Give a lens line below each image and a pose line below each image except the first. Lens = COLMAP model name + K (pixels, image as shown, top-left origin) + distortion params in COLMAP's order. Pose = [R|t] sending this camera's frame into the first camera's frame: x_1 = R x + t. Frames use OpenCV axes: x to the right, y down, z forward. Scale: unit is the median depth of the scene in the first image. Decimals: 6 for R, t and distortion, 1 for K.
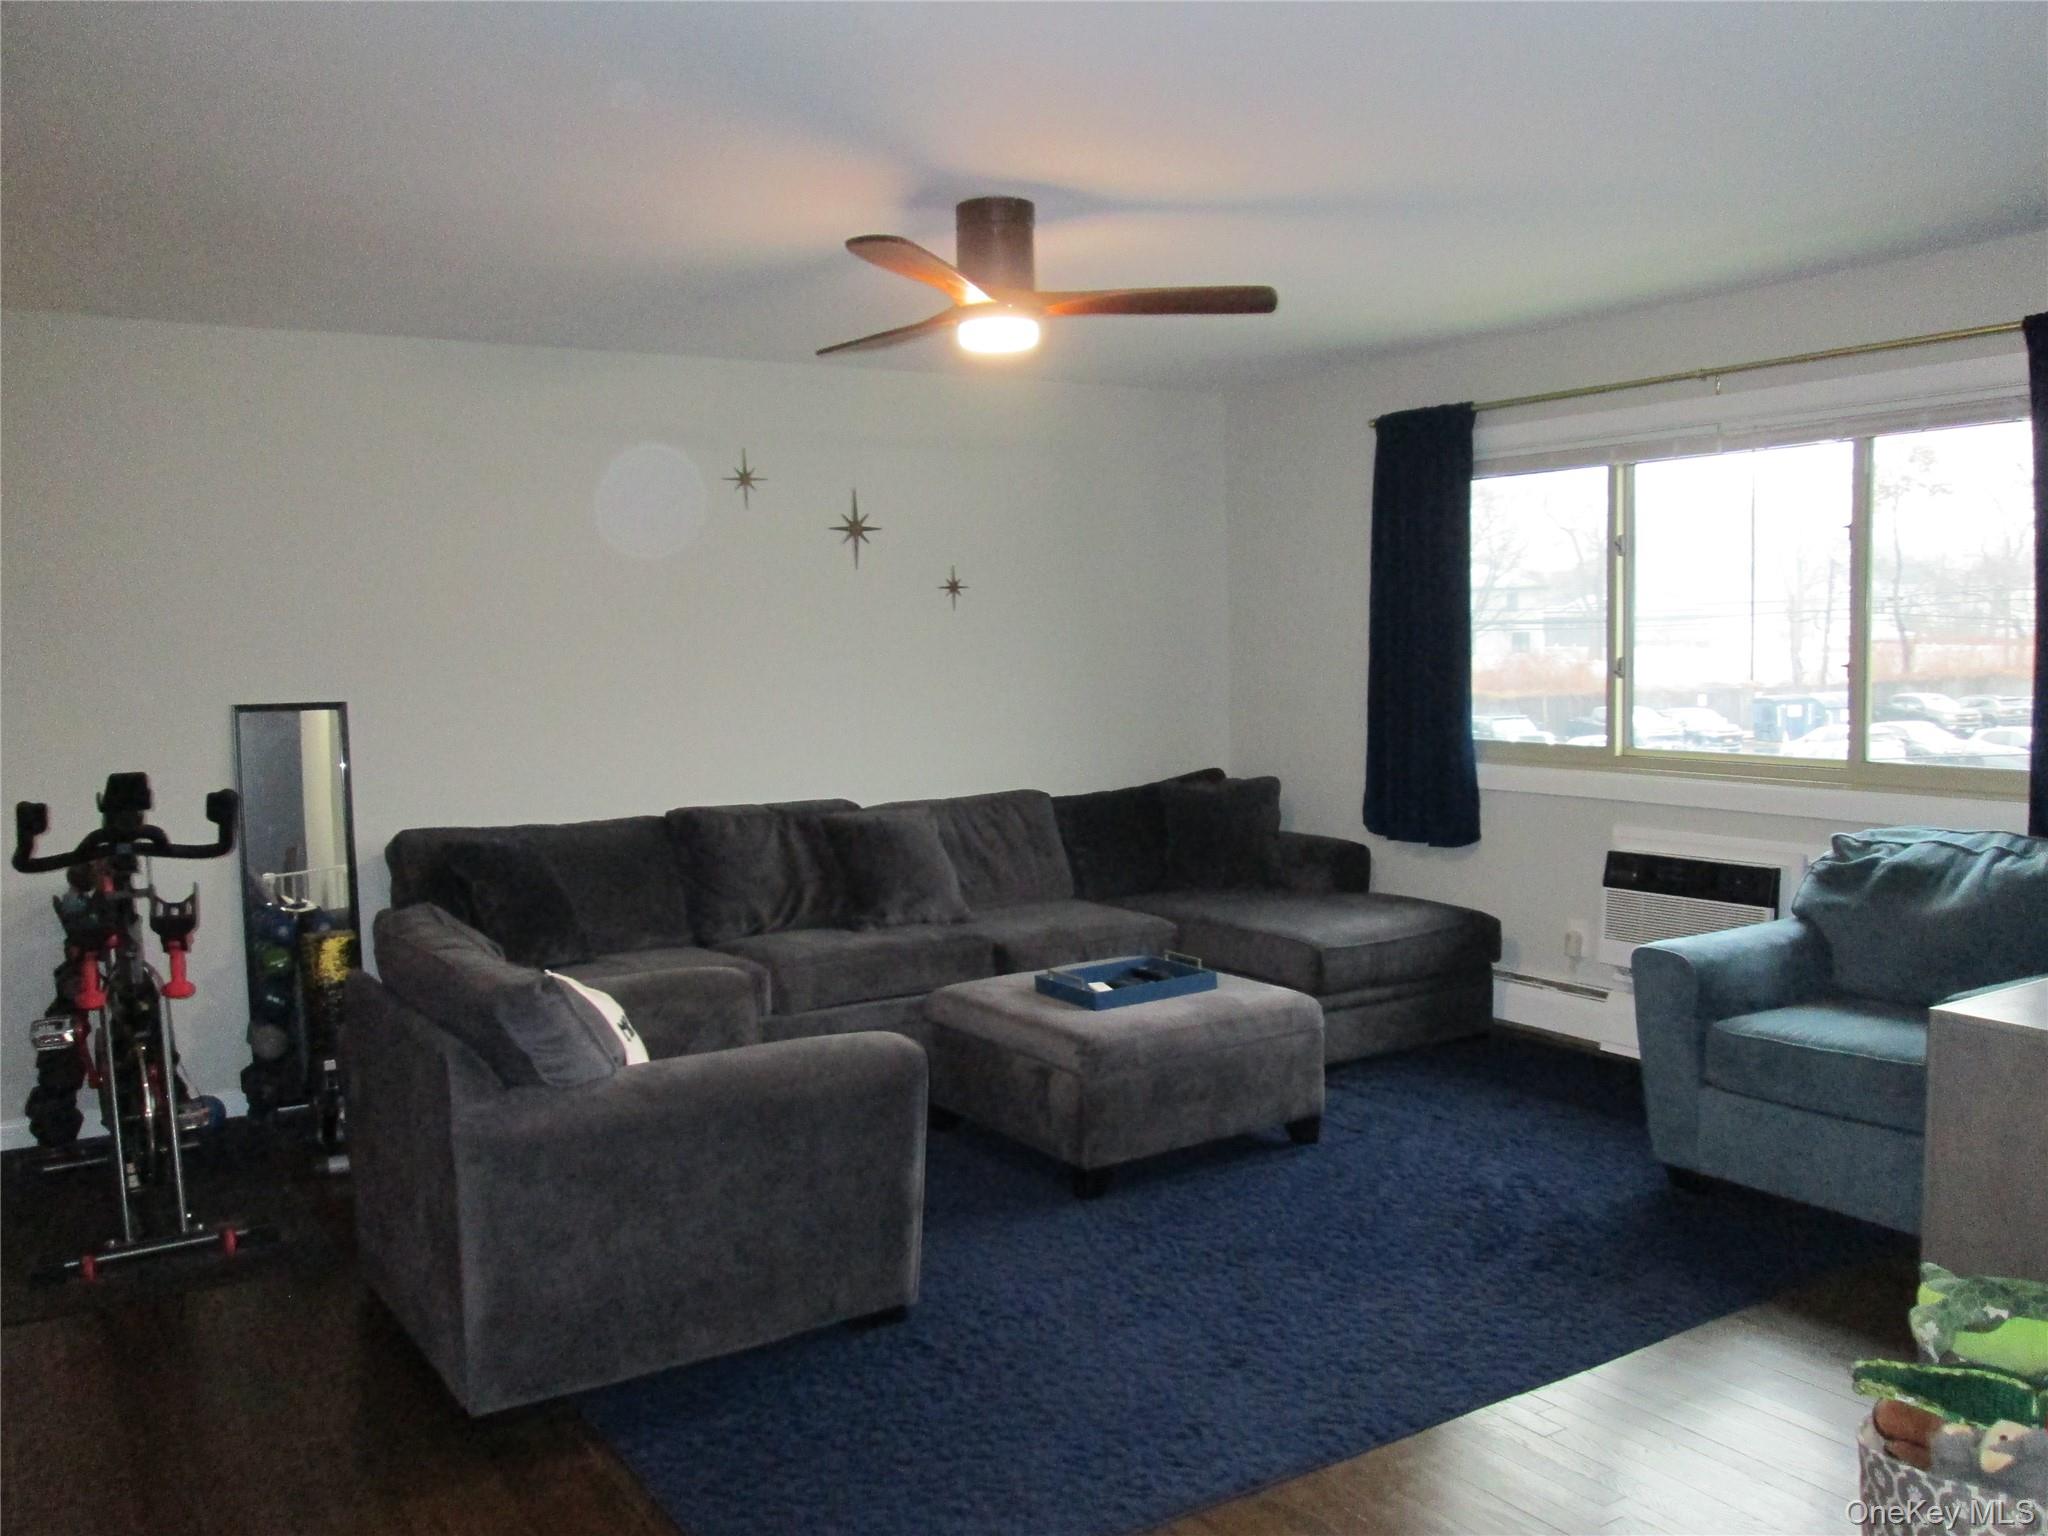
lens RADIAL K [[1713.1, 0, 1037.2], [0, 1713.1, 776.0], [0, 0, 1]] dist [-0.025288, 0.020128]
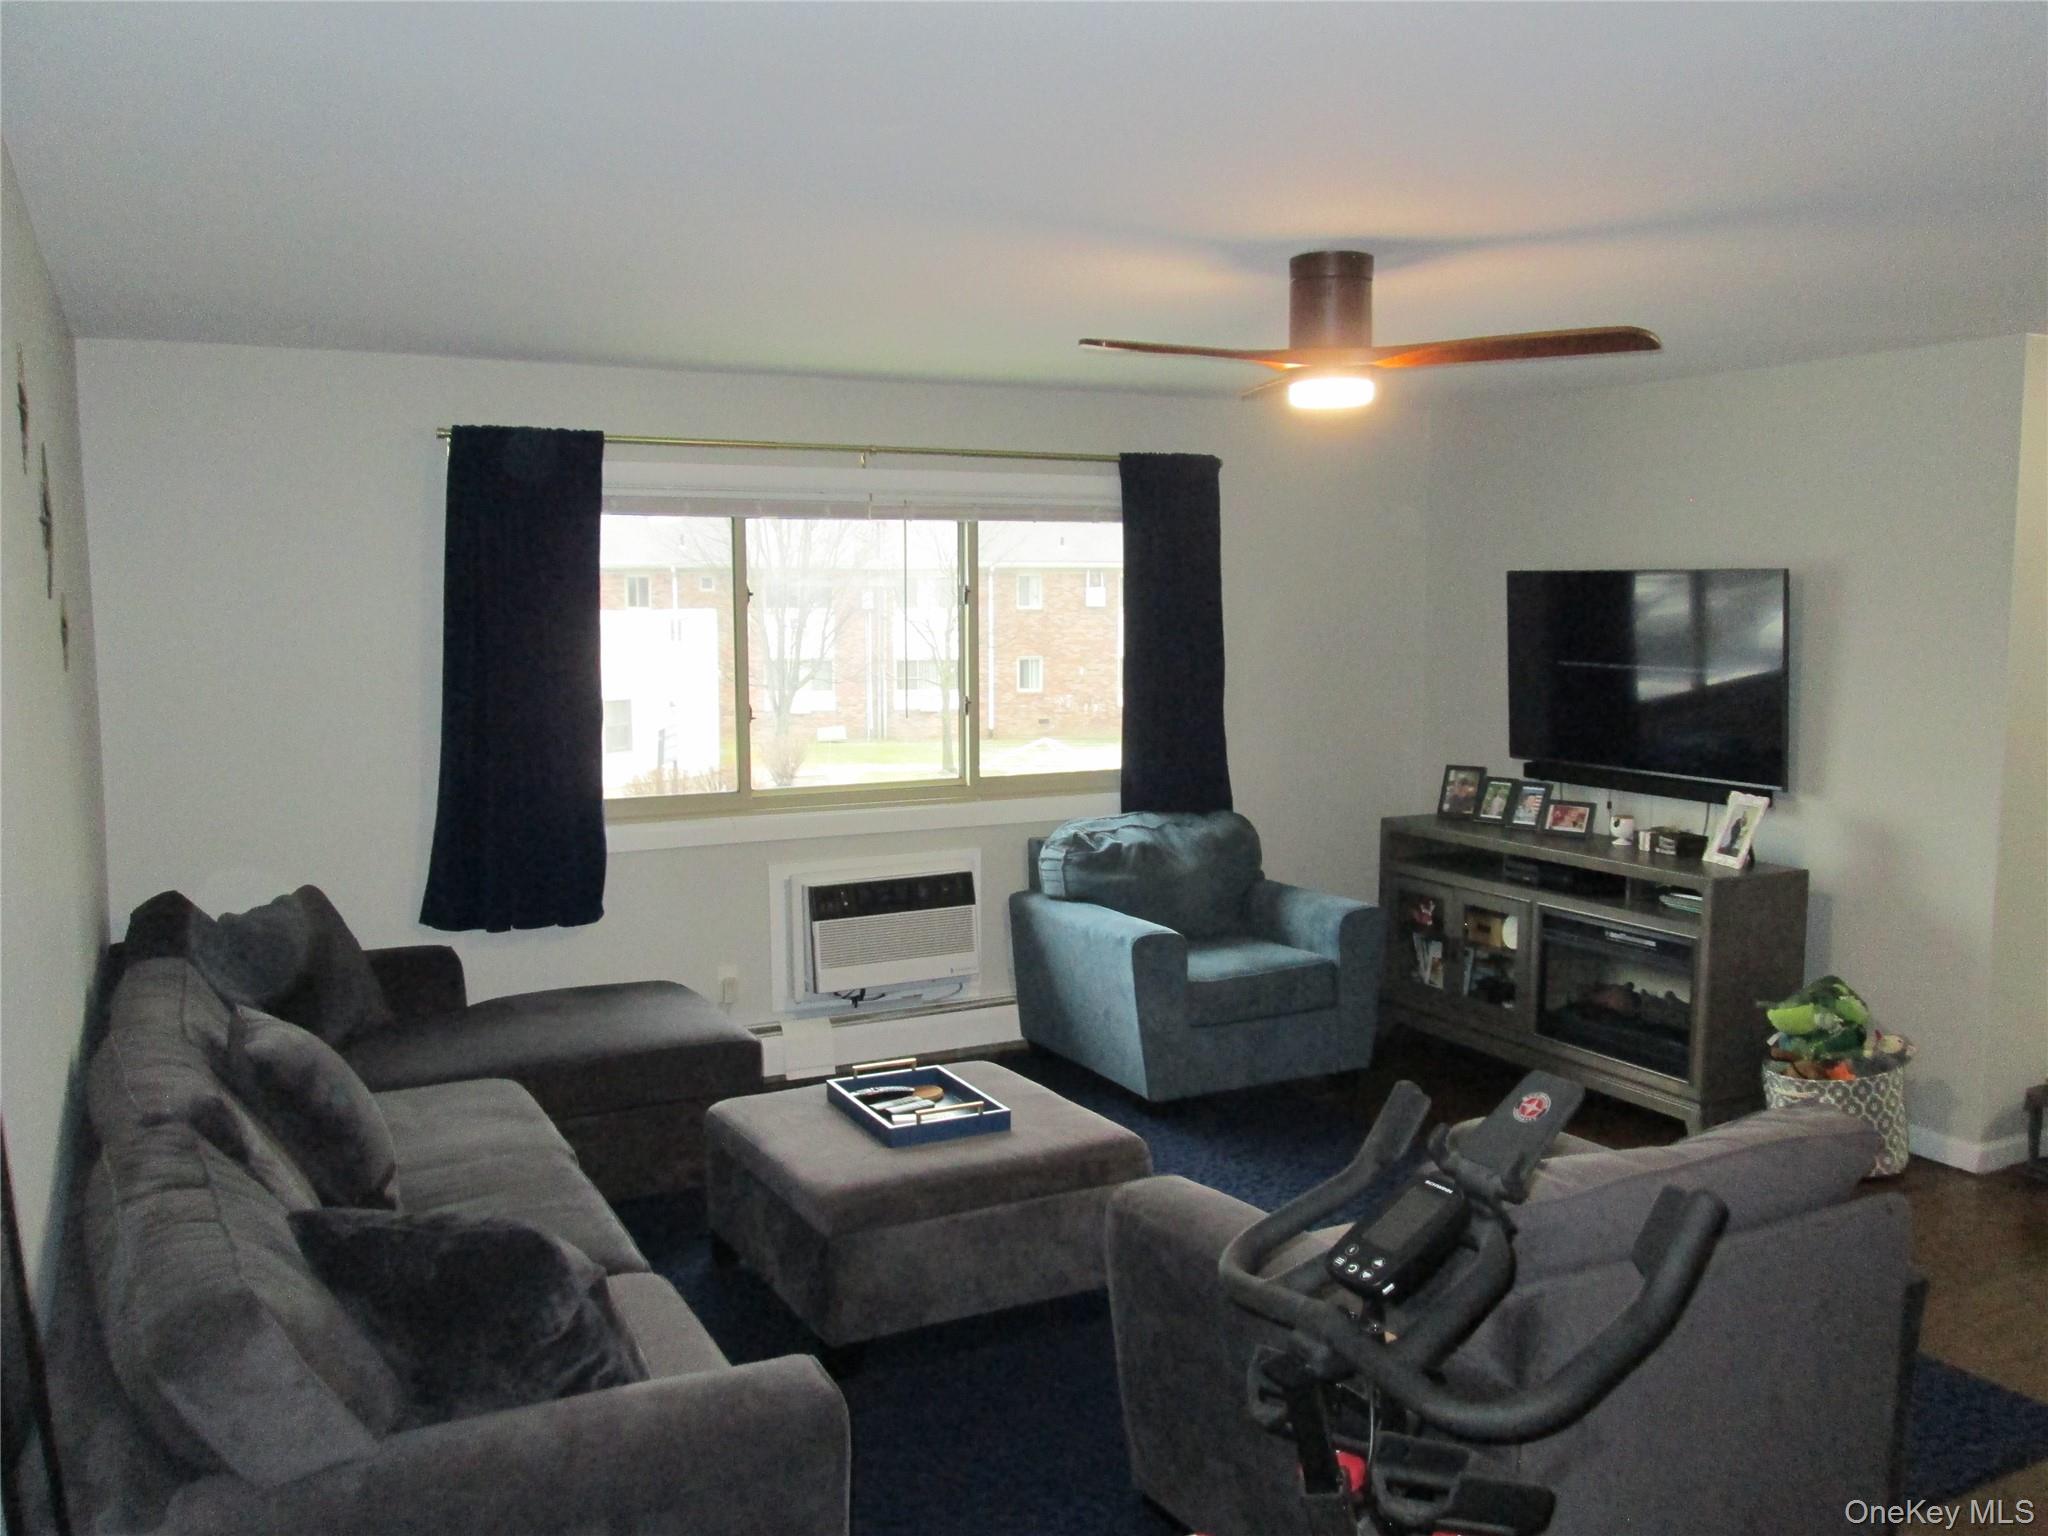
lens RADIAL K [[1713.1, 0, 1014.8], [0, 1713.1, 762.3], [0, 0, 1]] dist [-0.025288, 0.020128]
pose [[0.107278, -0.062844, 0.992241, -0.837442], [0.094788, 0.994101, 0.052714, -0.091852], [-0.989700, 0.088398, 0.112602, 0.908725]]
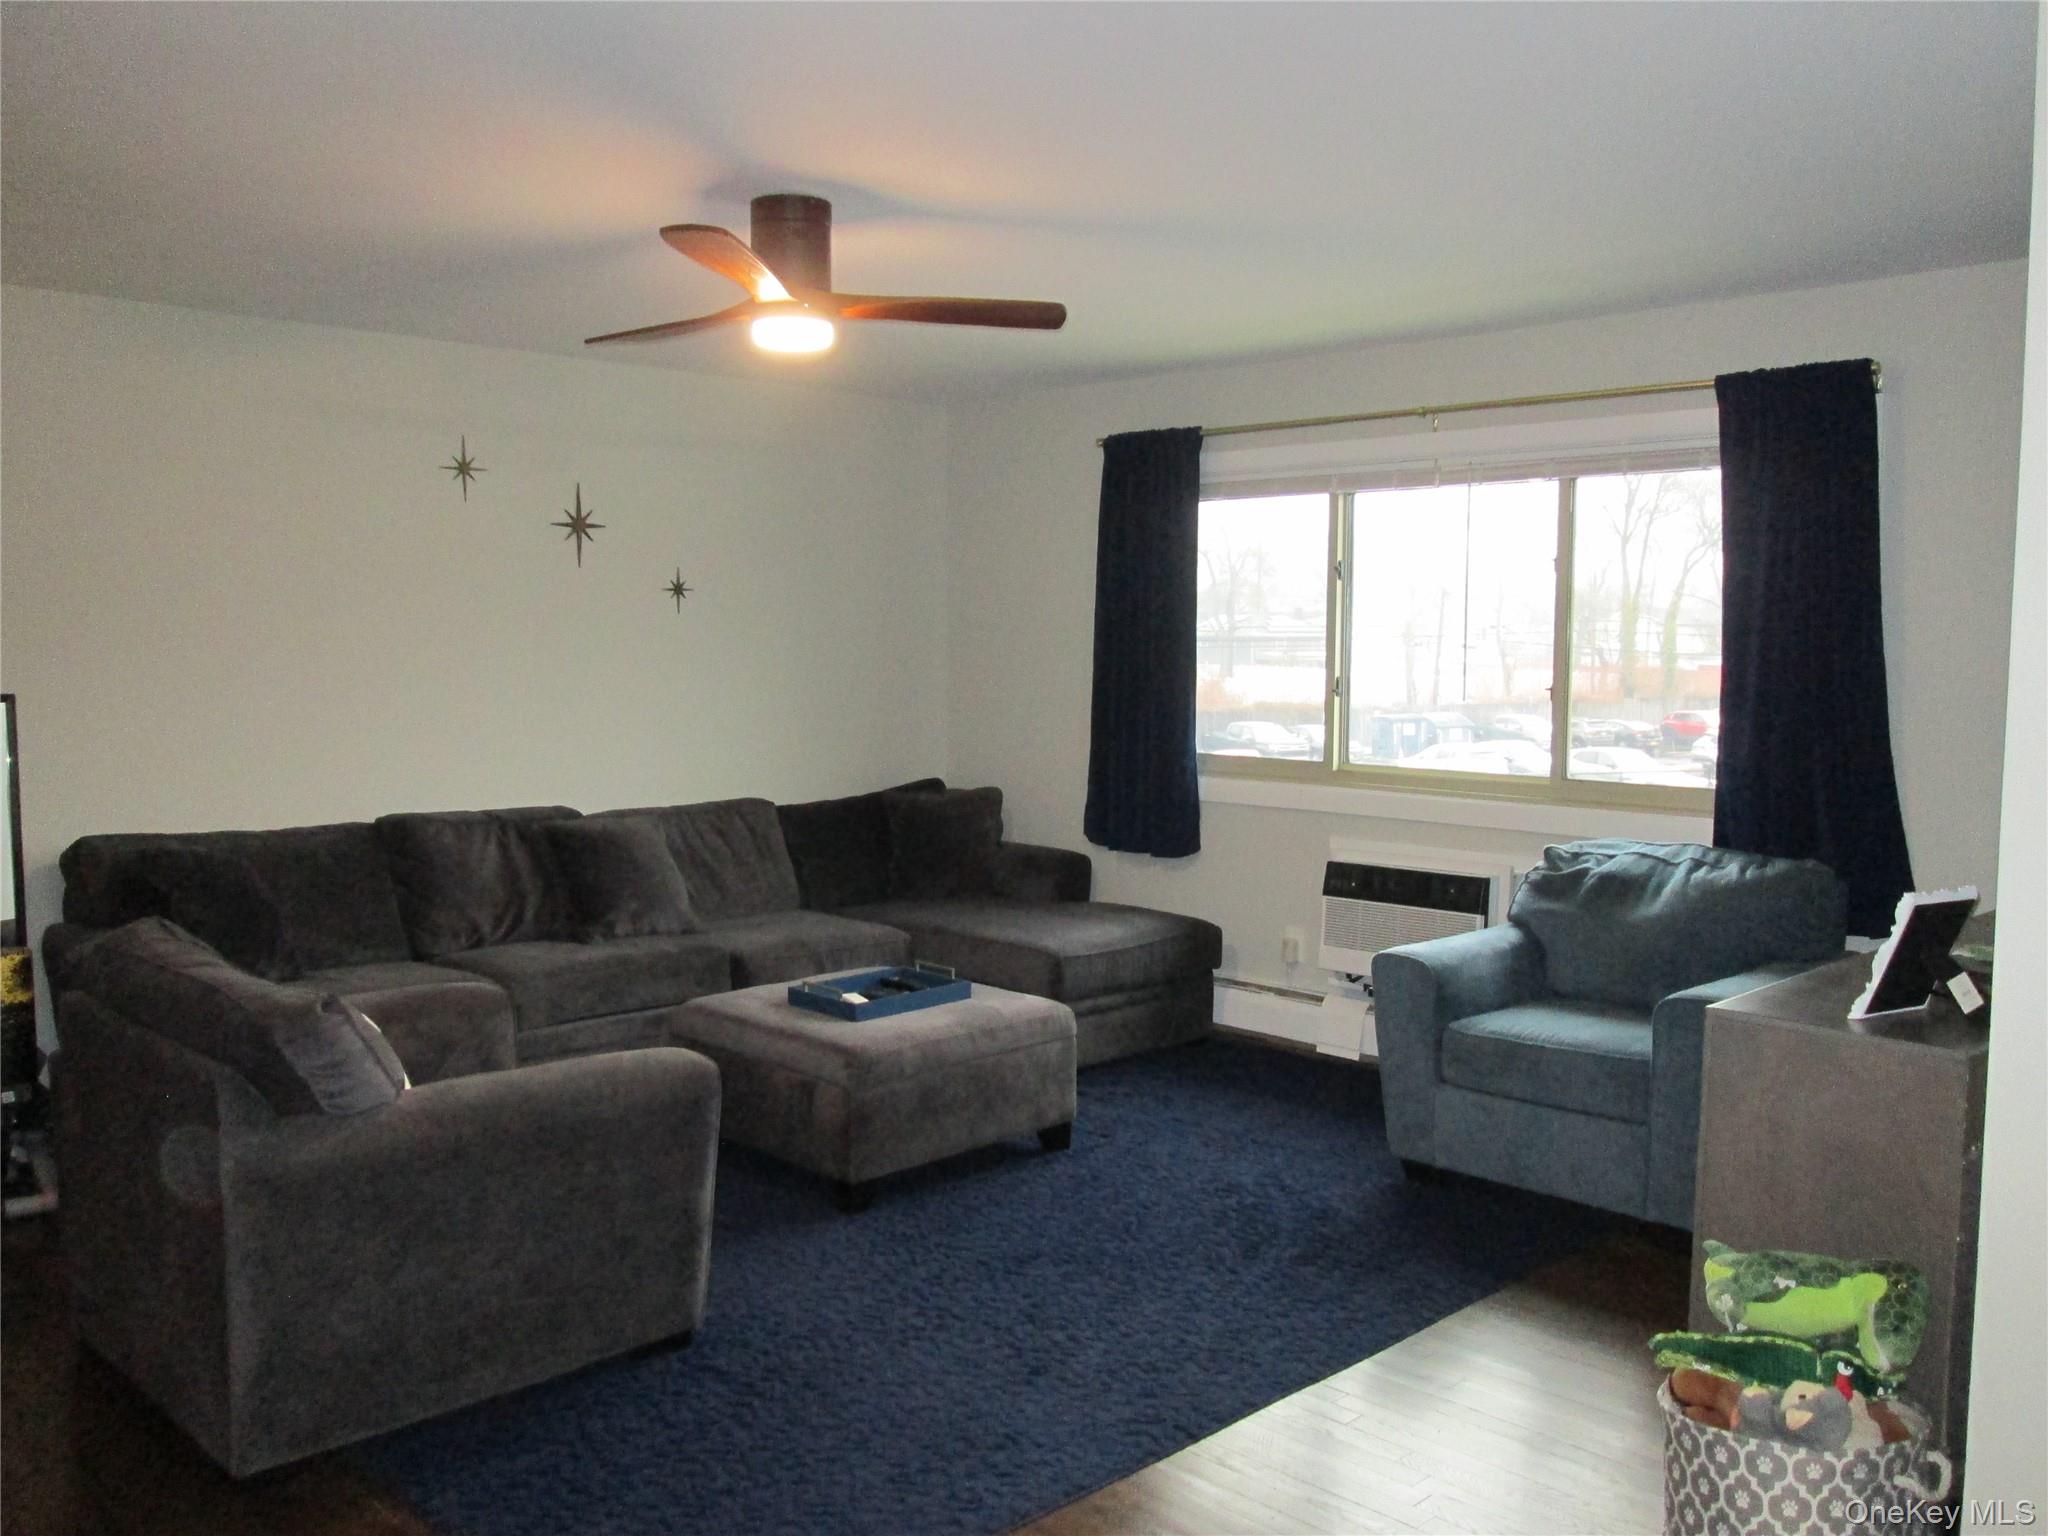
lens RADIAL K [[1713.1, 0, 1020.3], [0, 1713.1, 782.1], [0, 0, 1]] dist [-0.025288, 0.020128]
pose [[0.979408, 0.010410, 0.201621, -0.075984], [-0.010080, 0.999946, -0.002665, -0.000013], [-0.201638, 0.000578, 0.979460, 0.012037]]
